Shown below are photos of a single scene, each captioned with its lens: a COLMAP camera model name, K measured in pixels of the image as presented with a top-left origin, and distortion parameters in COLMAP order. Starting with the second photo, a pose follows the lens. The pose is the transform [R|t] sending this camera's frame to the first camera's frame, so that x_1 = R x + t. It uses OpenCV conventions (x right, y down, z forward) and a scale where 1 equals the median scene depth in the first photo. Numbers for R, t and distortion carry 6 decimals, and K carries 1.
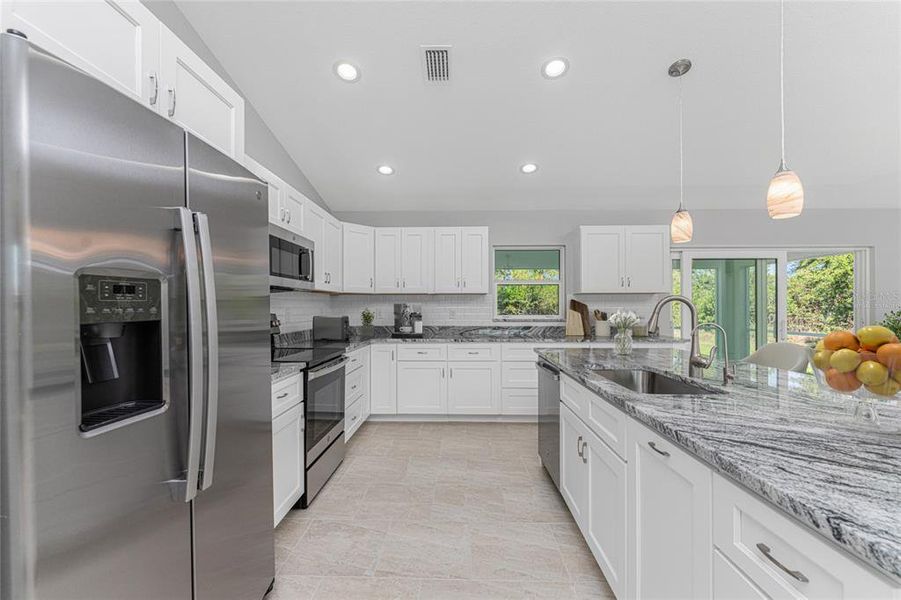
lens RADIAL K [[369.2, 0, 453.4], [0, 369.2, 310.3], [0, 0, 1]] dist [0.001457, 0.000137]
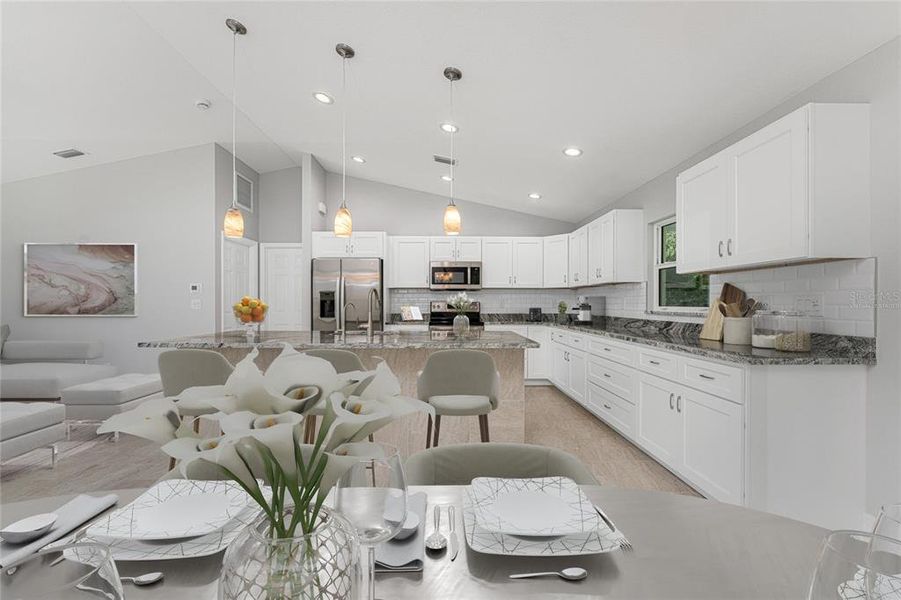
lens RADIAL K [[369.2, 0, 453.4], [0, 369.2, 310.3], [0, 0, 1]] dist [0.001457, 0.000137]
pose [[0.057258, 0.022799, -0.998099, 0.991401], [-0.009172, 0.999709, 0.022309, 0.008118], [0.998317, 0.007877, 0.057450, 0.551023]]
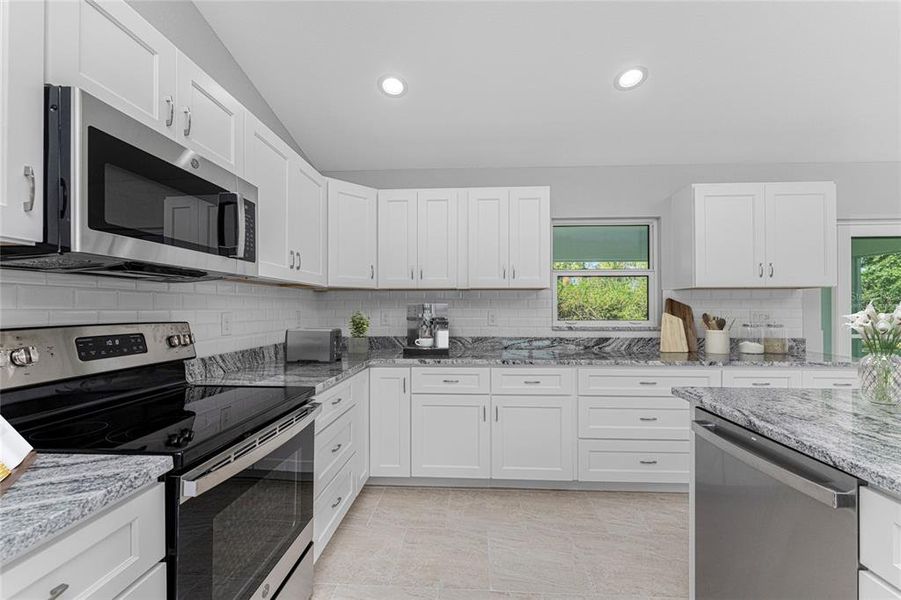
lens RADIAL K [[369.2, 0, 453.4], [0, 369.2, 310.3], [0, 0, 1]] dist [0.001457, 0.000137]
pose [[0.999433, 0.000892, -0.033668, -0.054290], [-0.001042, 0.999990, -0.004449, -0.003684], [0.033664, 0.004482, 0.999423, 0.340017]]
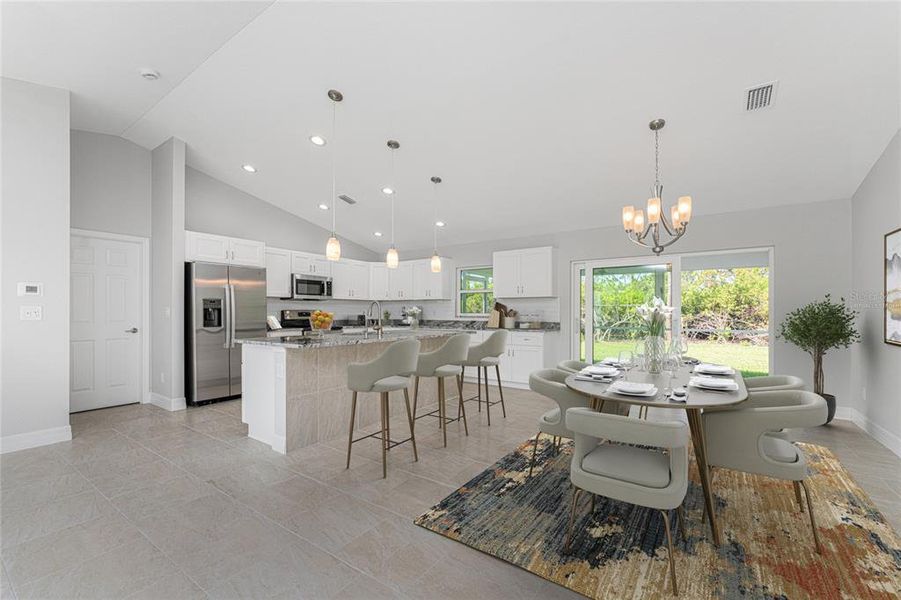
lens RADIAL K [[369.2, 0, 453.4], [0, 369.2, 310.3], [0, 0, 1]] dist [0.001457, 0.000137]
pose [[0.848490, 0.000397, -0.529212, 0.977011], [-0.007279, 0.999914, -0.010921, 0.019157], [0.529162, 0.013119, 0.848419, -0.324570]]
